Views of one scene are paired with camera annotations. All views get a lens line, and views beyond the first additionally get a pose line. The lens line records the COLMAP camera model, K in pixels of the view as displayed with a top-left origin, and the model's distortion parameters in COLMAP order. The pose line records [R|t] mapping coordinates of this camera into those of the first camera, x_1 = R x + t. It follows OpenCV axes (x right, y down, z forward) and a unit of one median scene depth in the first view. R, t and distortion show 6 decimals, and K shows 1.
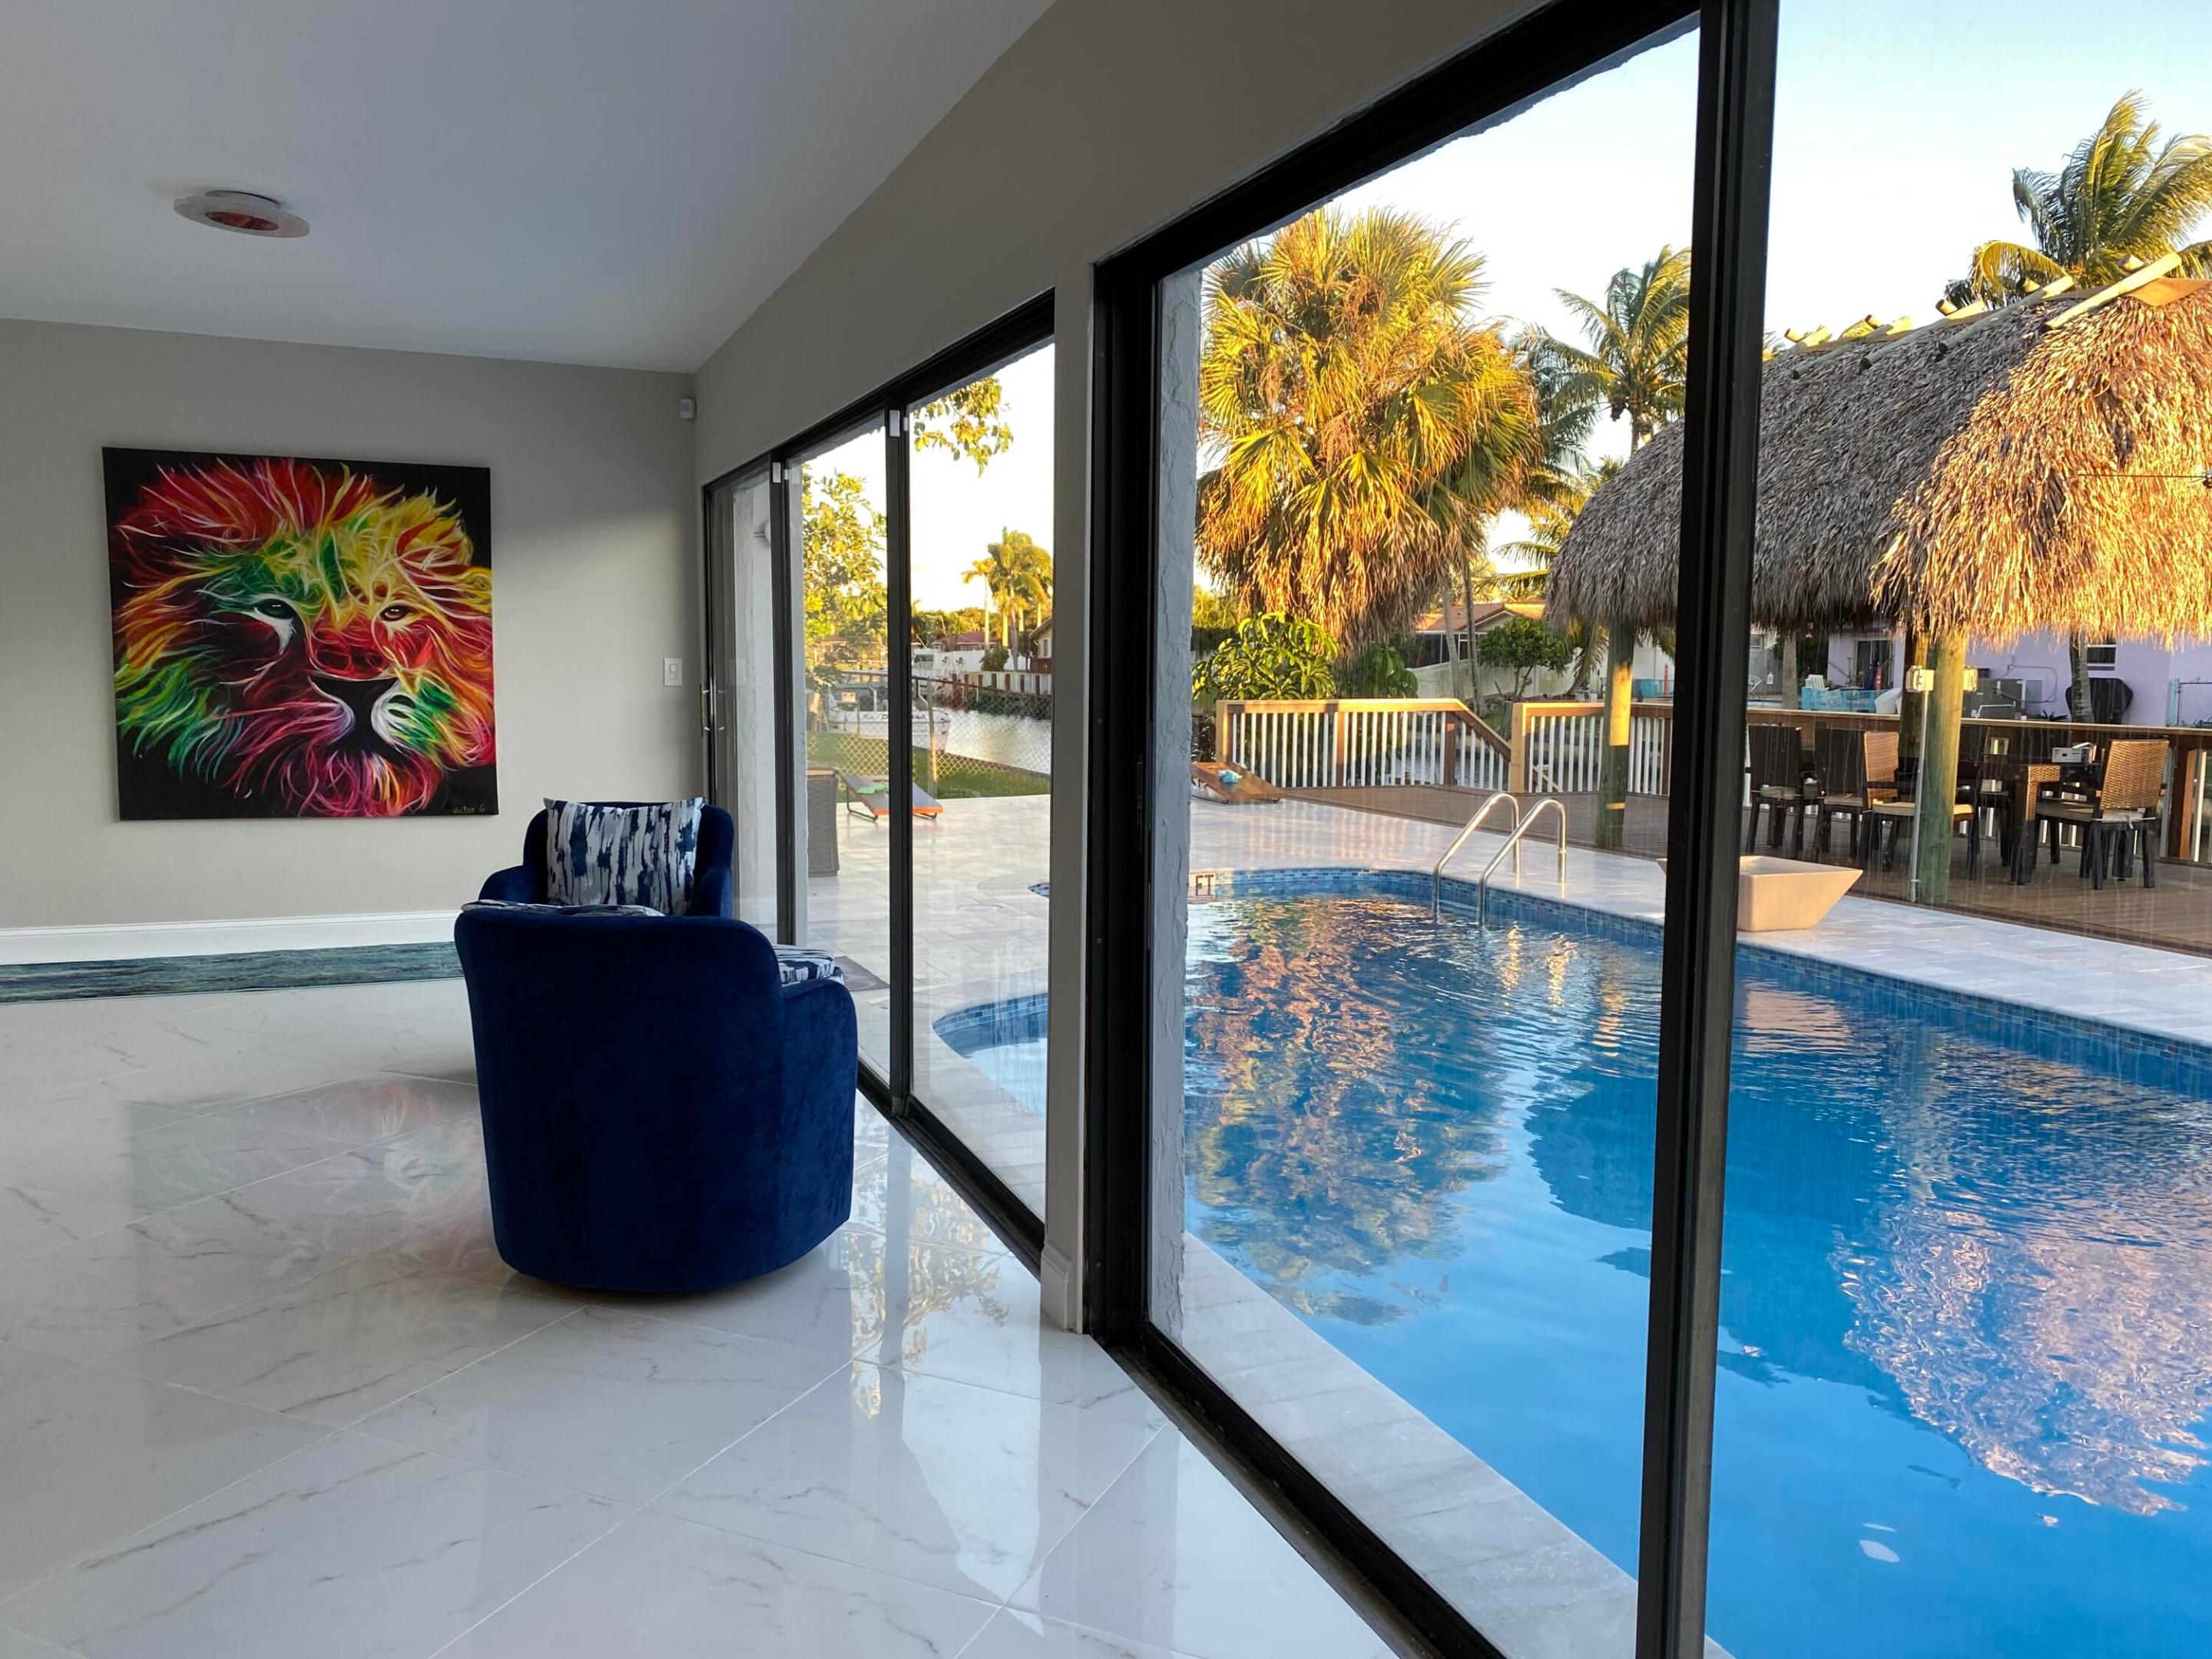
lens RADIAL K [[1717.7, 0, 1095.9], [0, 1717.7, 827.6], [0, 0, 1]] dist [-0.001219, 0.000477]
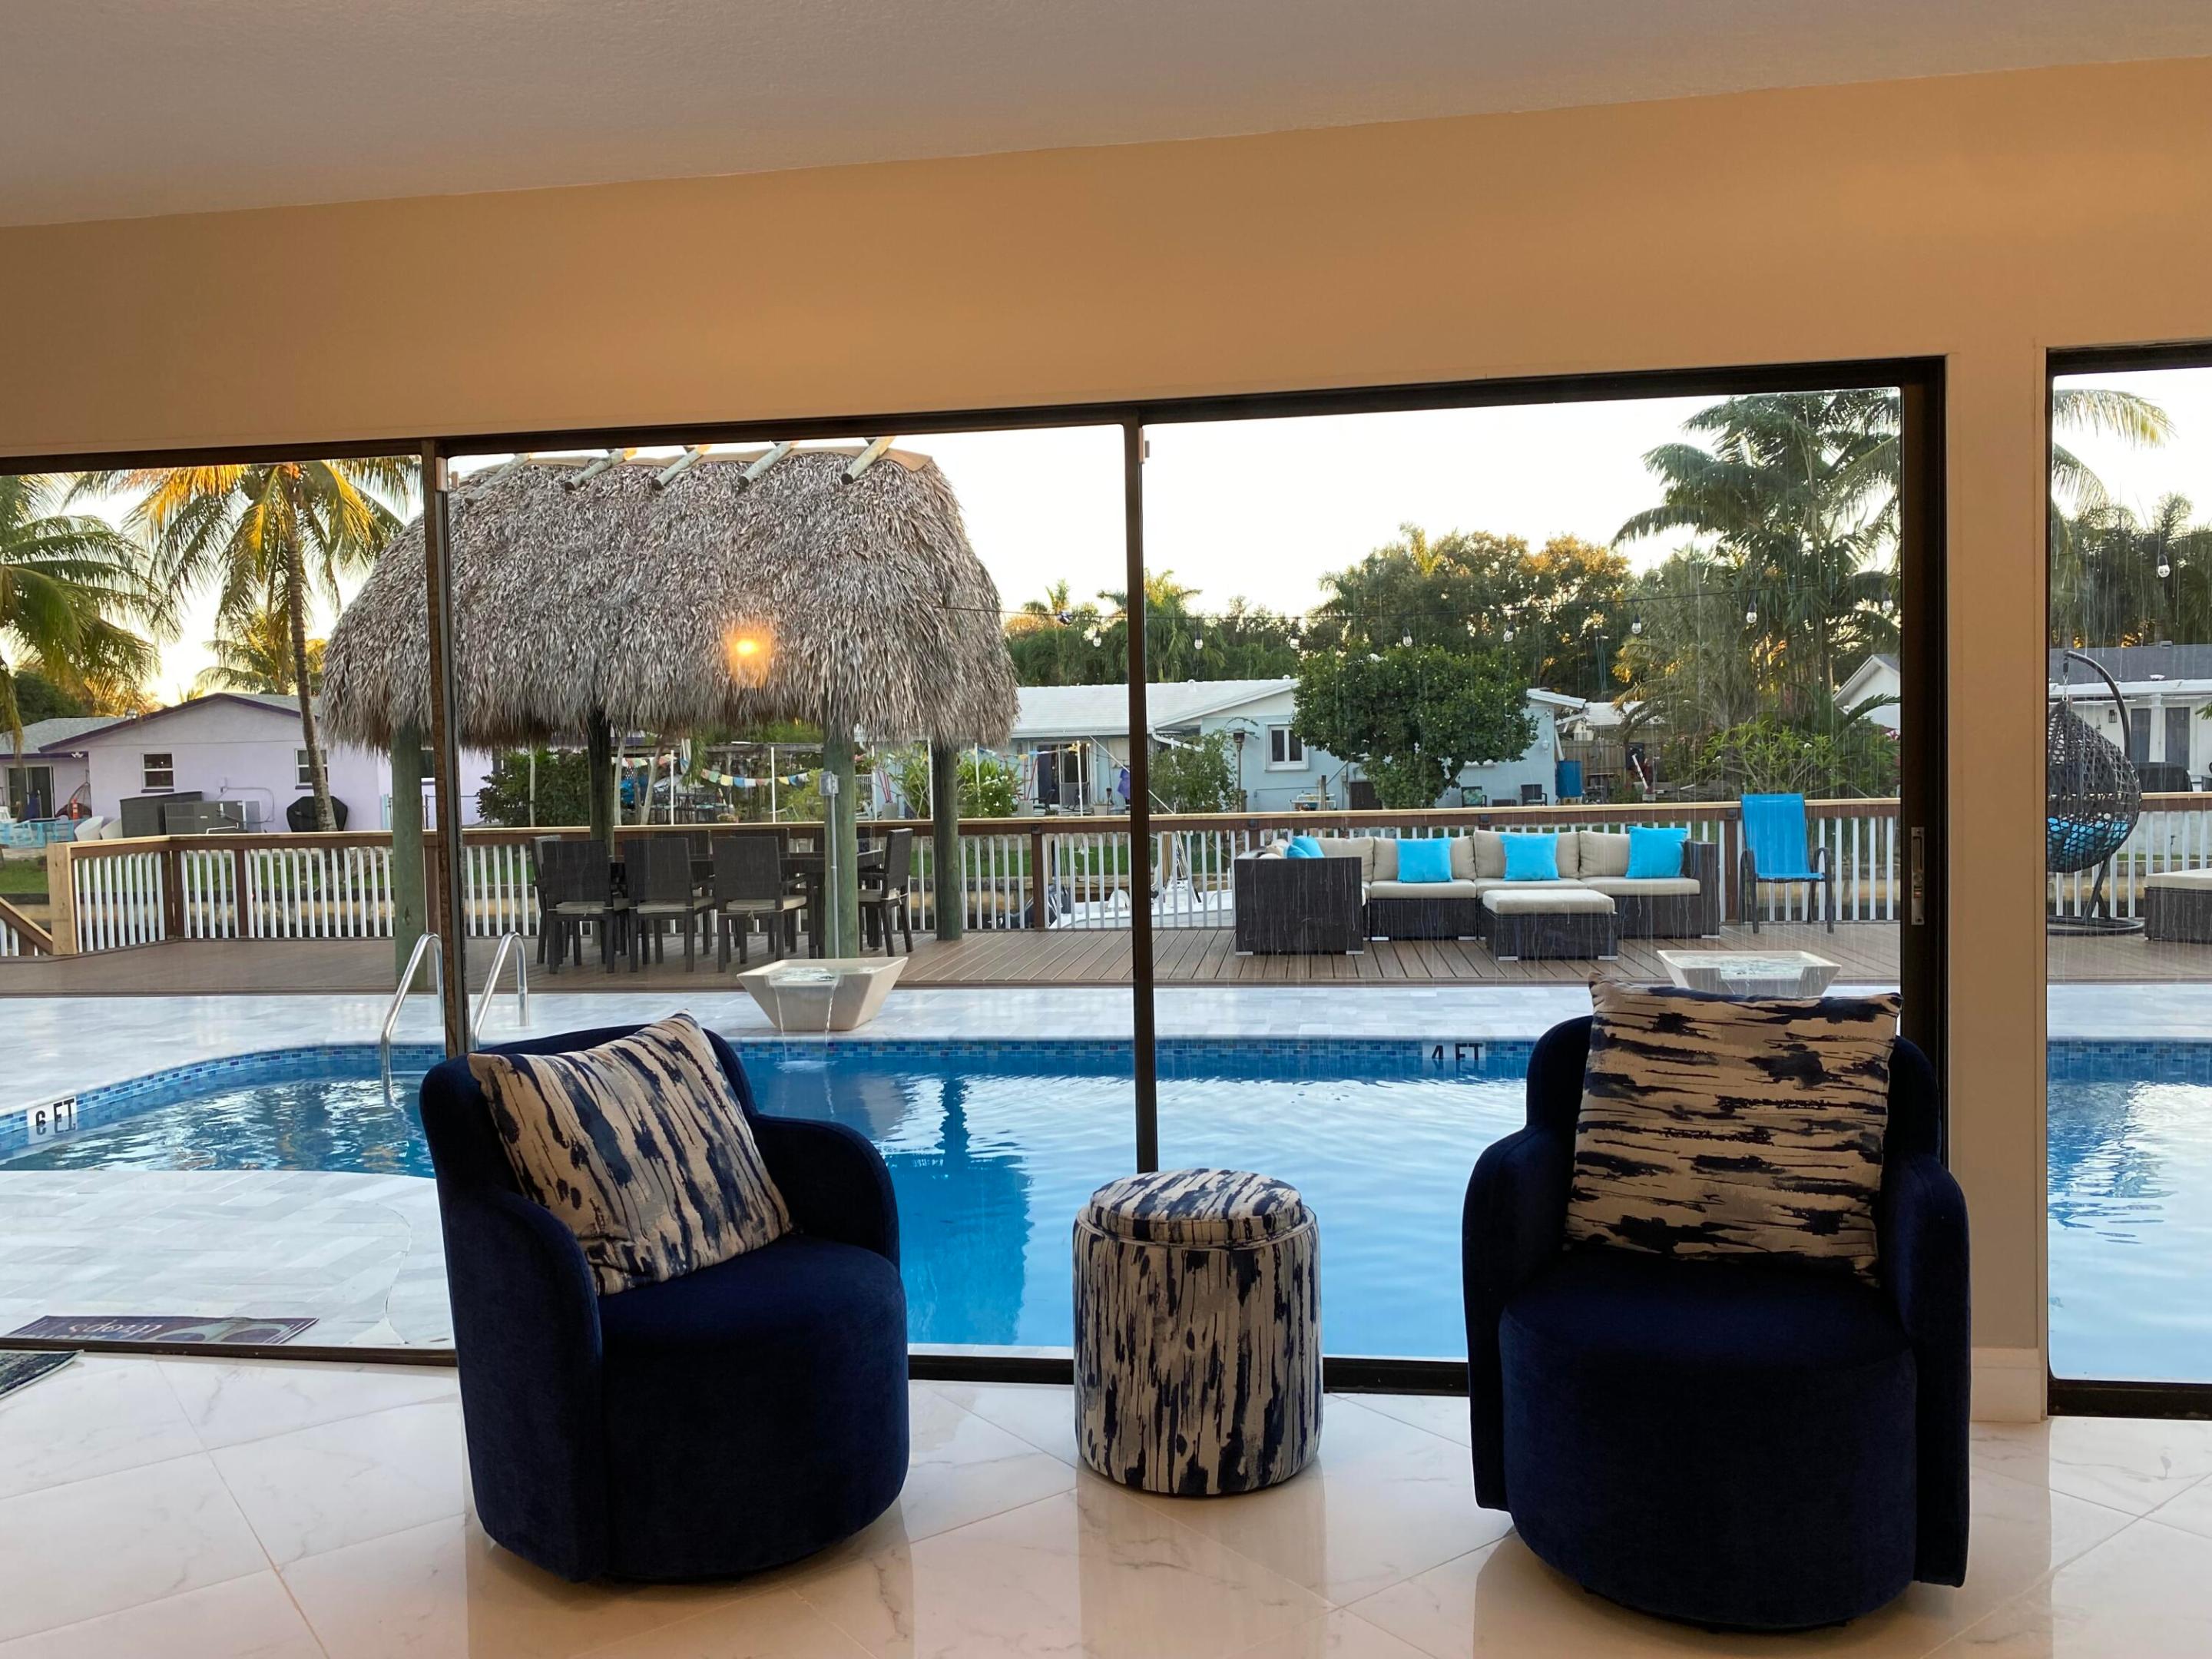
lens RADIAL K [[1689.9, 0, 1087.2], [0, 1689.9, 834.0], [0, 0, 1]] dist [0.101779, -0.192034]
pose [[0.491915, -0.057900, 0.868716, -0.506695], [0.117852, 0.993031, -0.000549, -0.046934], [-0.862630, 0.102650, 0.495310, 0.435199]]
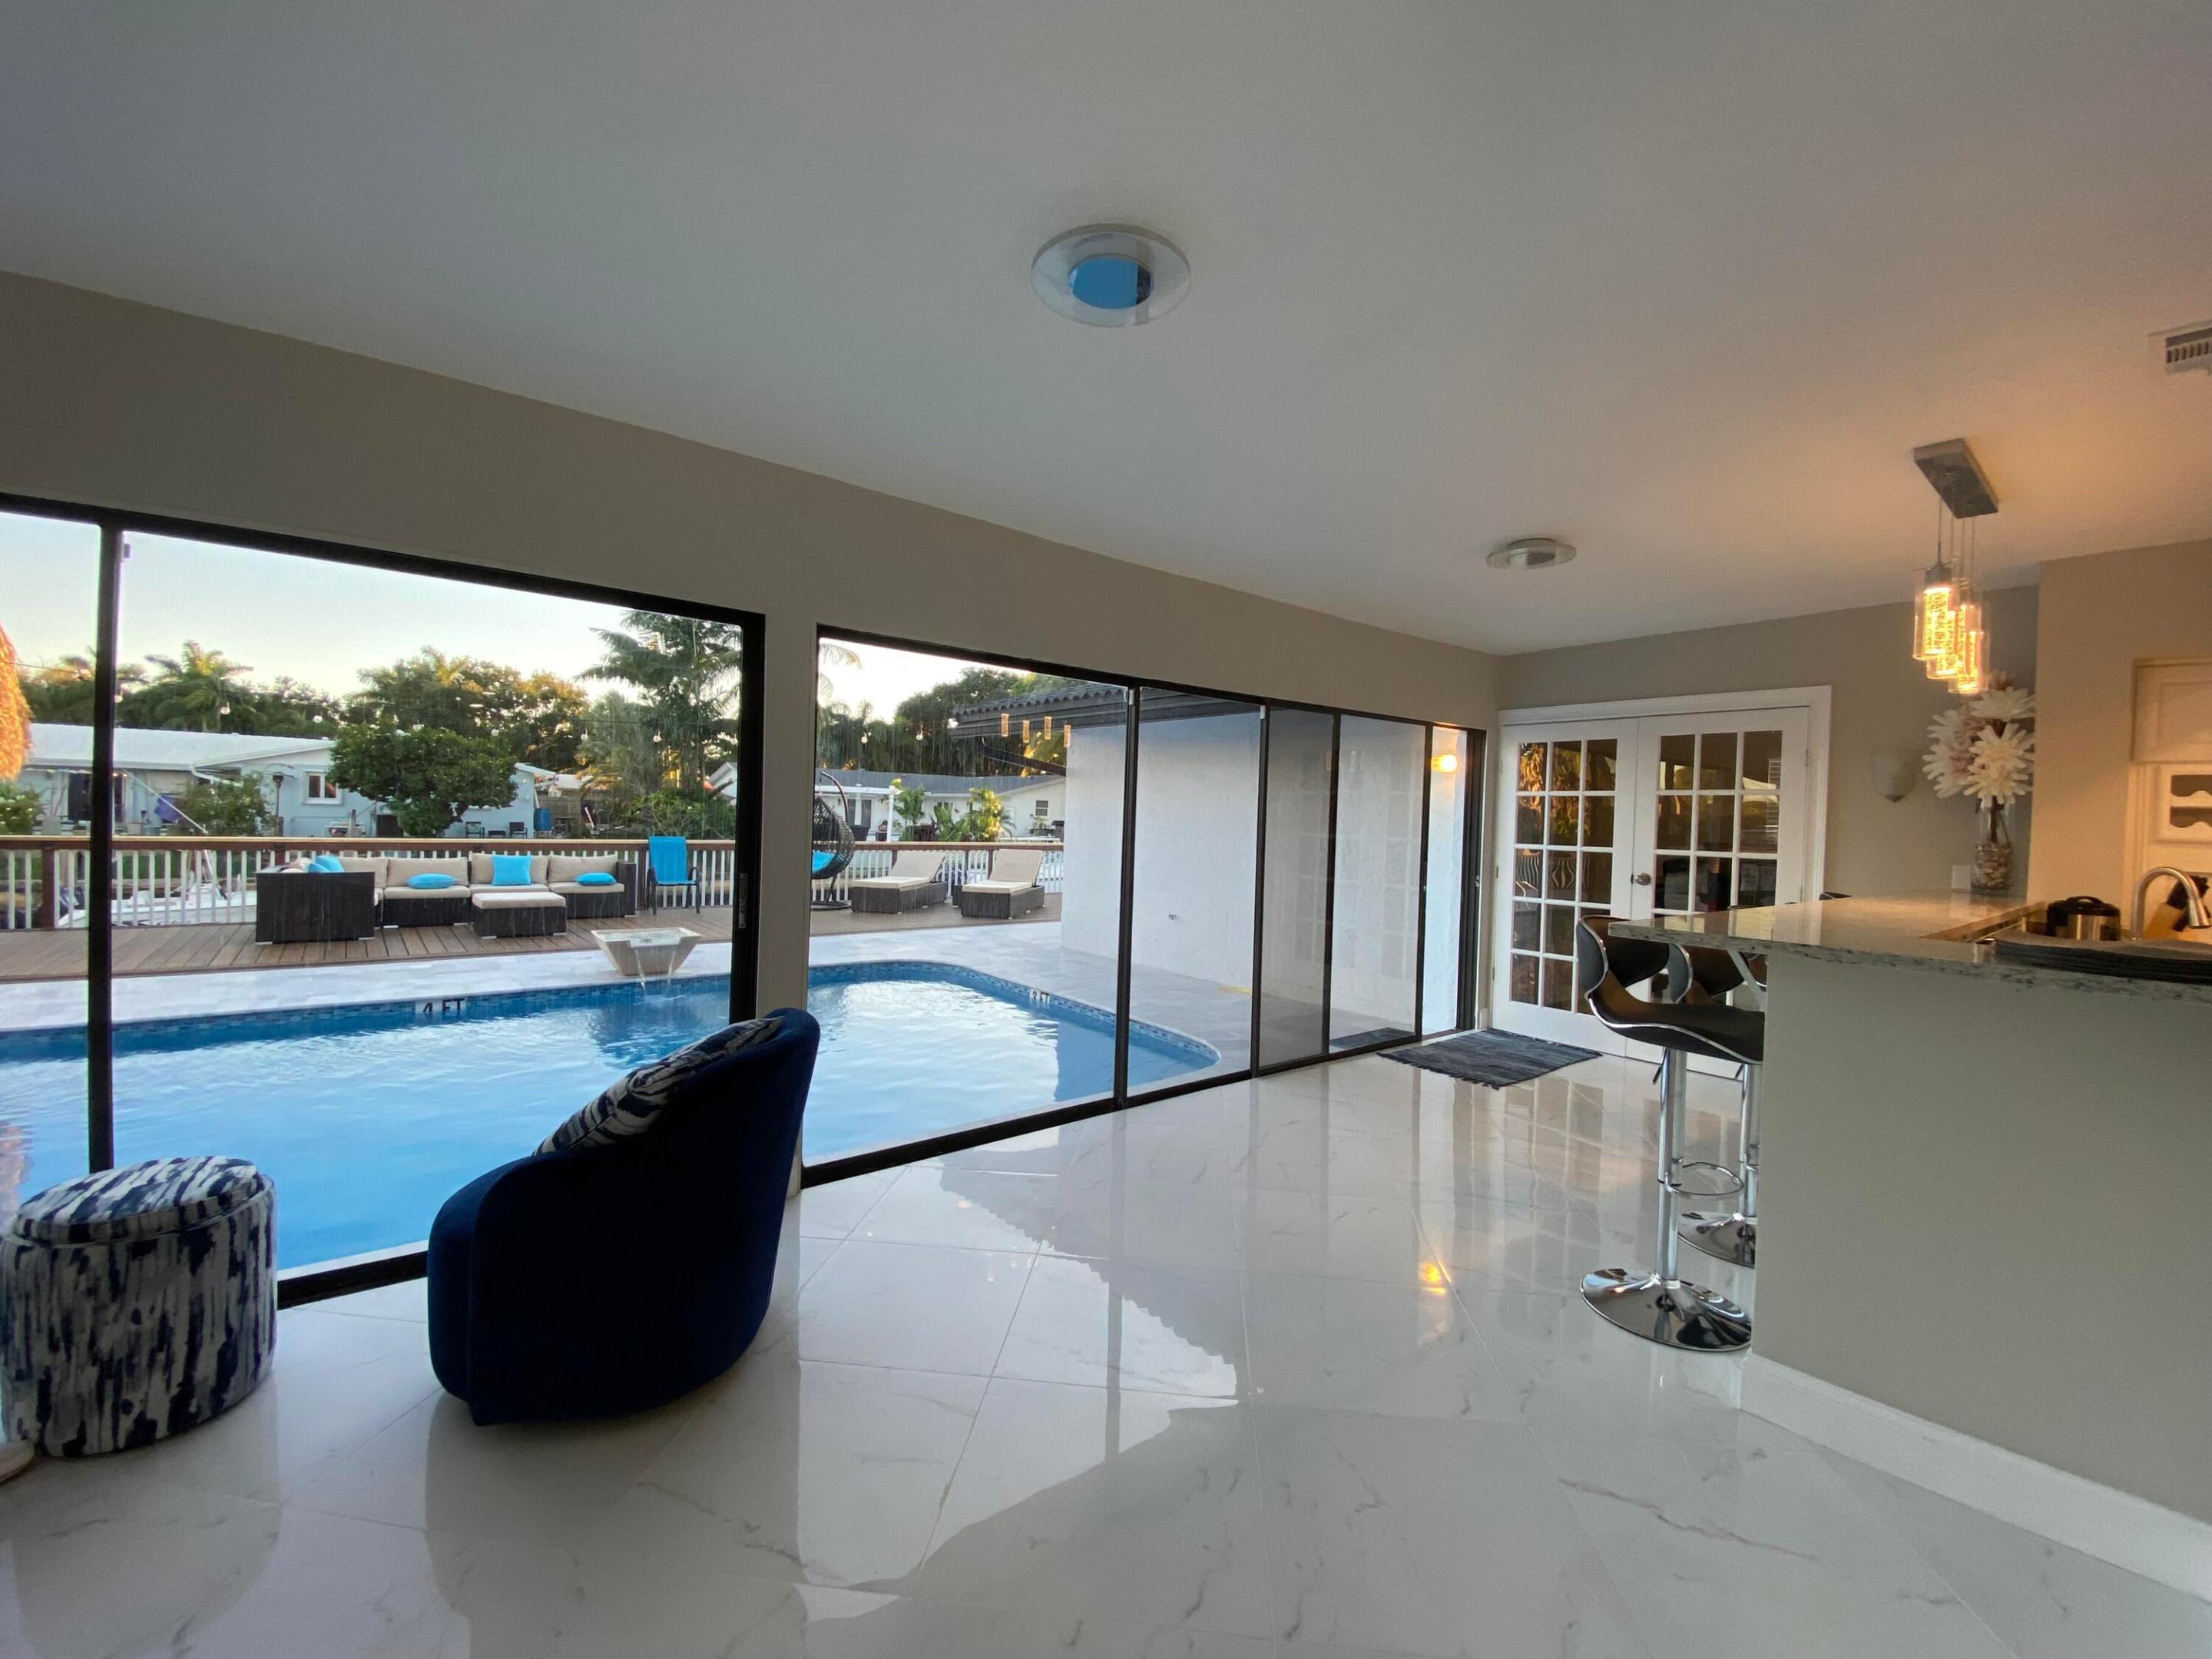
lens RADIAL K [[893.3, 0, 1106.2], [0, 893.3, 832.5], [0, 0, 1]] dist [0.019485, -0.020249]
pose [[-0.312885, -0.034855, 0.949151, -0.459187], [0.064284, 0.996258, 0.057776, -0.055523], [-0.947613, 0.079092, -0.309474, 0.436709]]
